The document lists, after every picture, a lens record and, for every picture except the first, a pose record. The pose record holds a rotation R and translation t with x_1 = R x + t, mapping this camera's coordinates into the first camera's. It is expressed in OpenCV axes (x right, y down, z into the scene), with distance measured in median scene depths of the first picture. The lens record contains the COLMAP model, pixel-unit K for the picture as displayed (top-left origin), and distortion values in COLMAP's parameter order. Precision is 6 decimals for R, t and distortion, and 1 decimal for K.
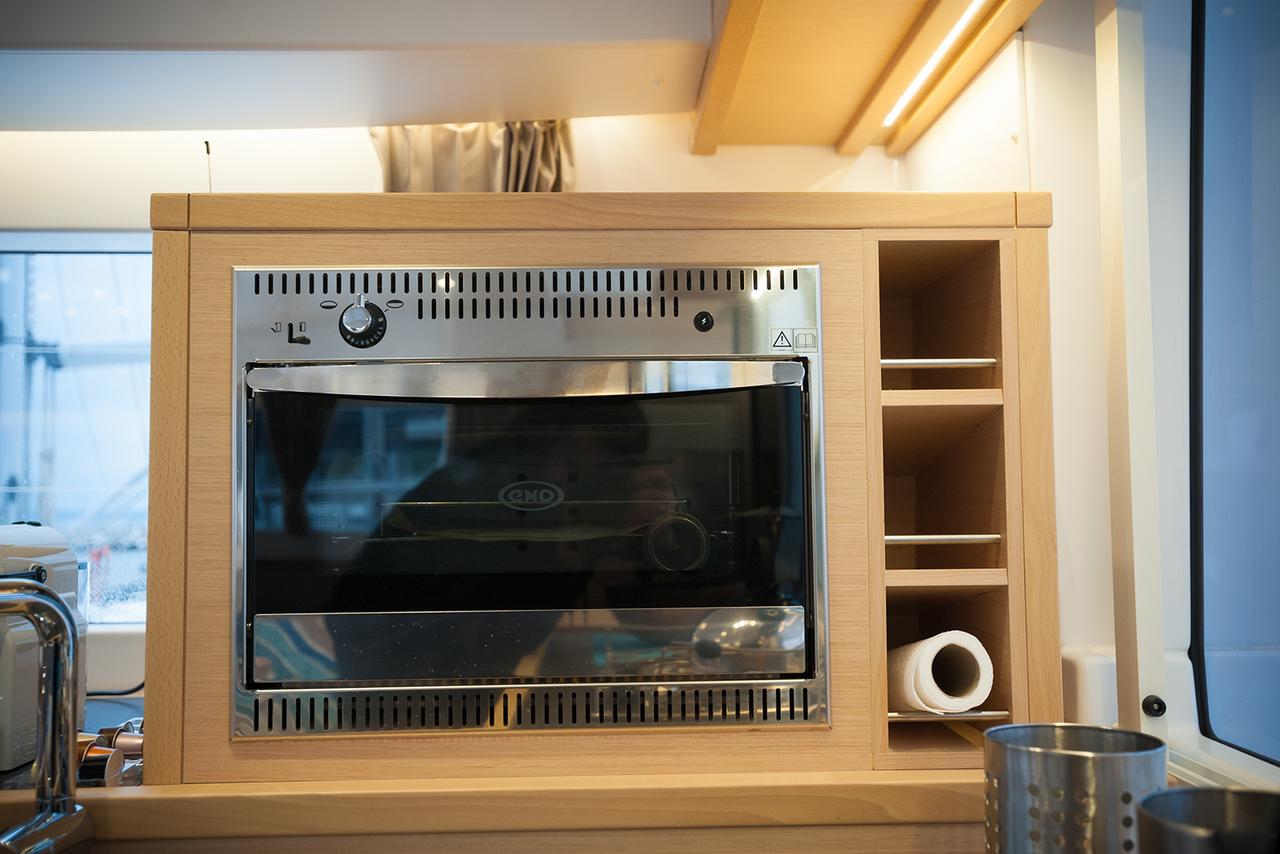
lens RADIAL K [[1196.2, 0, 636.1], [0, 1196.2, 434.0], [0, 0, 1]] dist [0.011696, 0.000000]
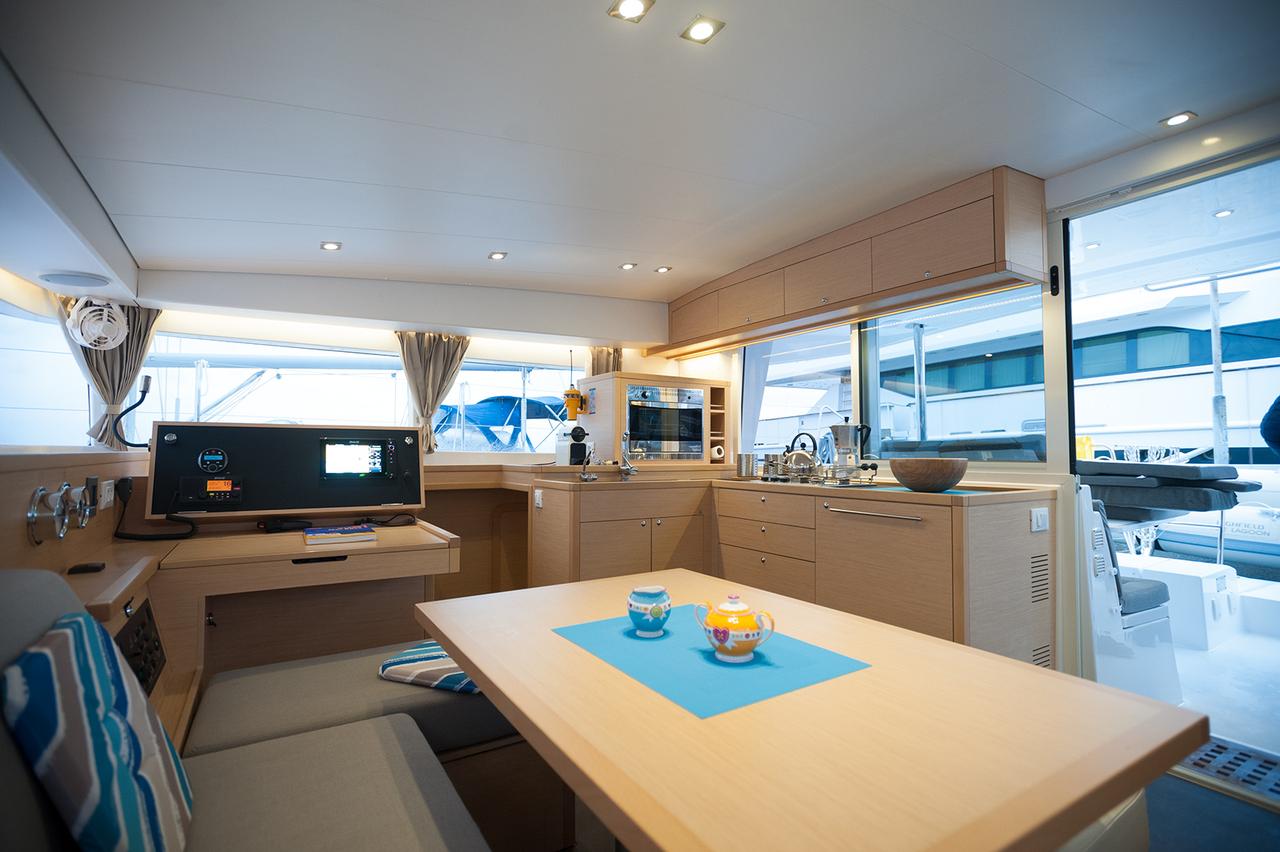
lens RADIAL K [[599.7, 0, 635.8], [0, 599.7, 425.5], [0, 0, 1]] dist [-0.025576, 0.004047]
pose [[0.870307, 0.029754, 0.491611, -1.768768], [-0.036379, 0.999330, 0.003920, 0.053083], [-0.491165, -0.021296, 0.870806, -1.675516]]
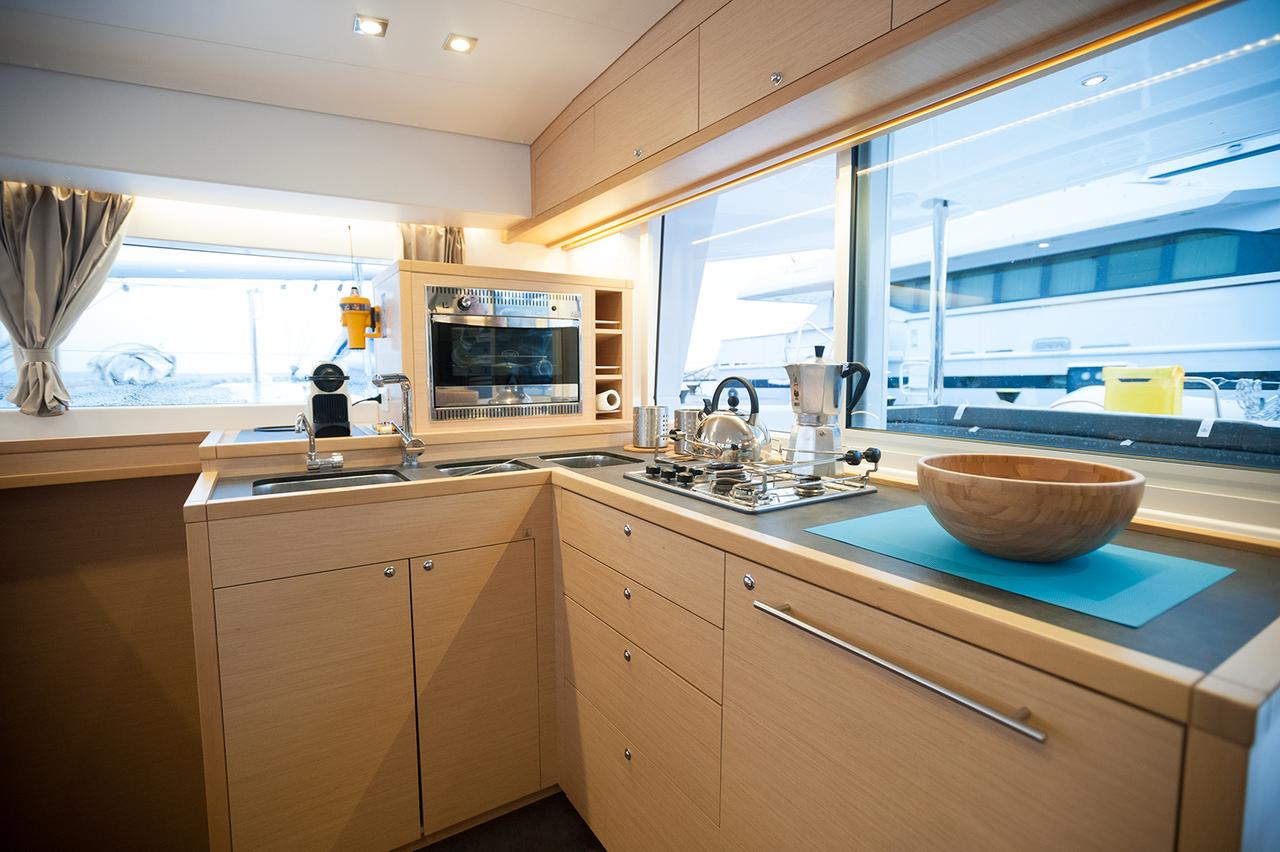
lens RADIAL K [[599.7, 0, 634.4], [0, 599.7, 420.3], [0, 0, 1]] dist [-0.025576, 0.004047]
pose [[0.864173, -0.037707, 0.501780, -0.667597], [-0.033543, 0.990654, 0.132213, -0.004229], [-0.502076, -0.131086, 0.854831, -0.760124]]
